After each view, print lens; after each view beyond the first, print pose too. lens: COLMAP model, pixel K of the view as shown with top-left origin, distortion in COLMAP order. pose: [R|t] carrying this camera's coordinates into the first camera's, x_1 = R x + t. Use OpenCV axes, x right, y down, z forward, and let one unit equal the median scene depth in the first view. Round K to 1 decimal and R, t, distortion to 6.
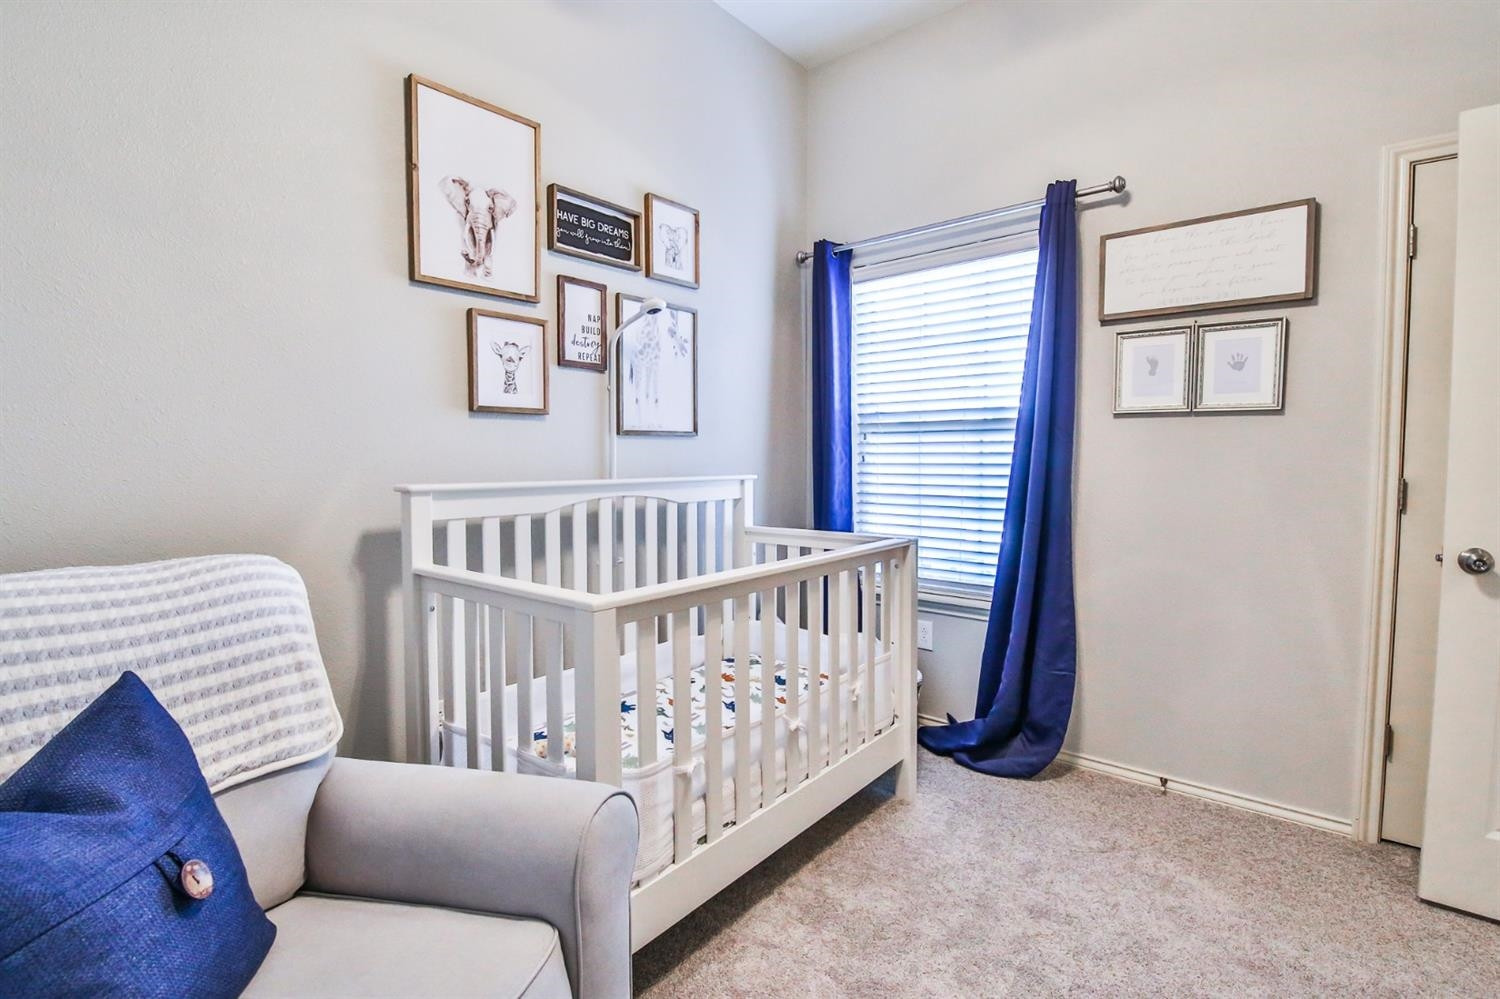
lens RADIAL K [[691.7, 0, 743.8], [0, 691.7, 494.7], [0, 0, 1]] dist [-0.005853, -0.008099]
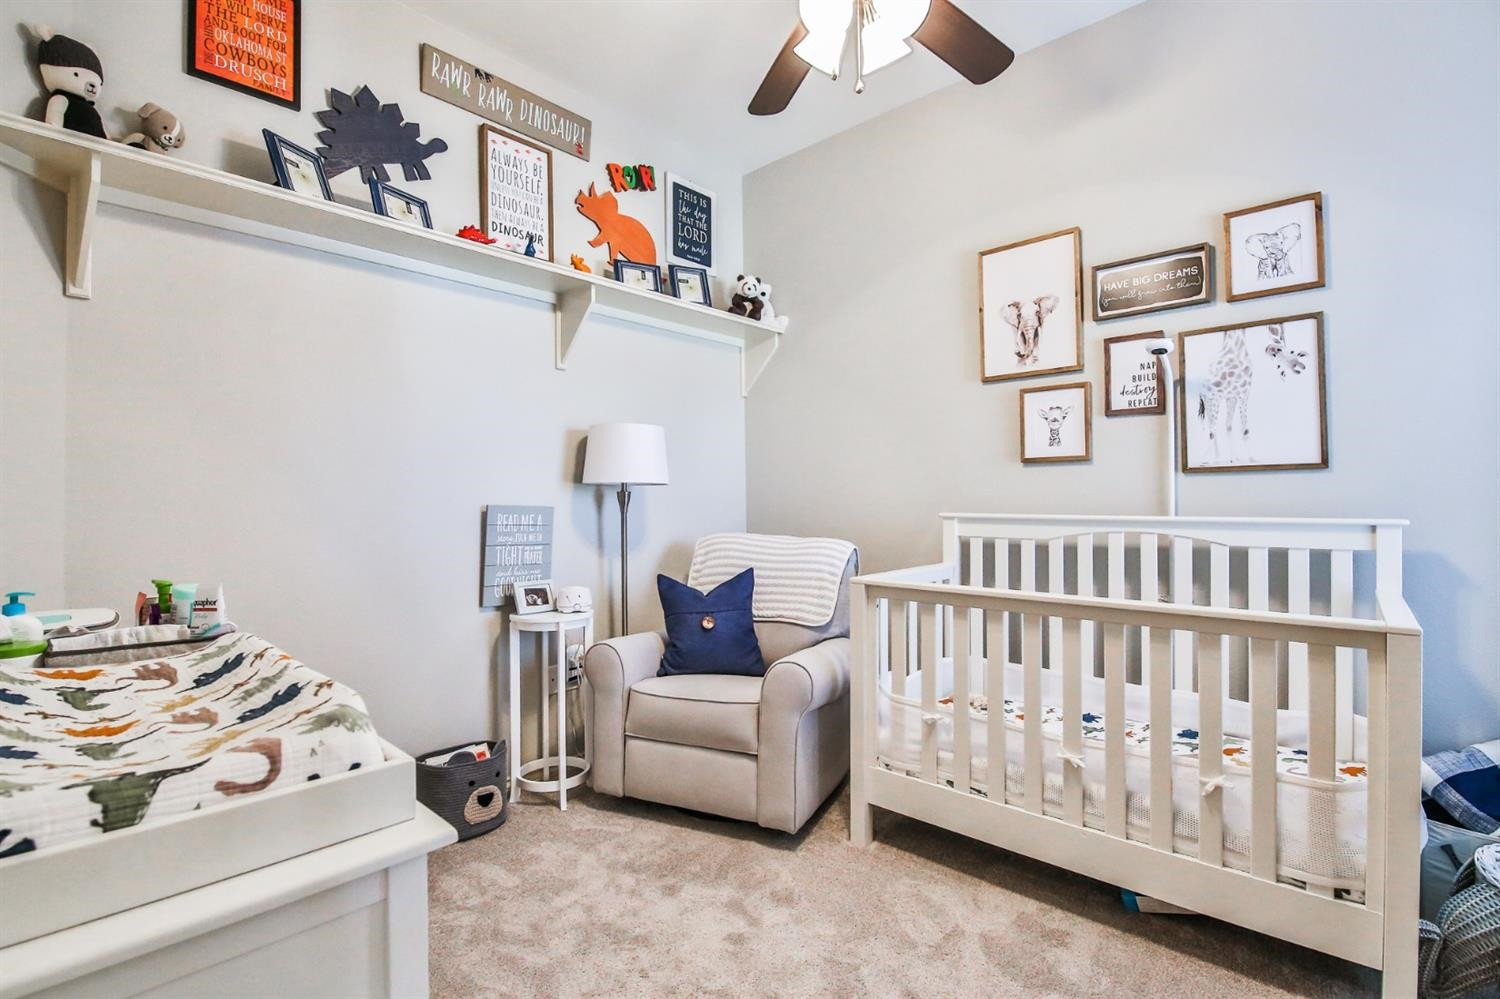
lens RADIAL K [[691.7, 0, 744.0], [0, 691.7, 495.5], [0, 0, 1]] dist [-0.005853, -0.008099]
pose [[-0.028029, 0.012553, -0.999528, 0.941550], [-0.038946, 0.999148, 0.013640, -0.047593], [0.998848, 0.039310, -0.027516, 0.444101]]
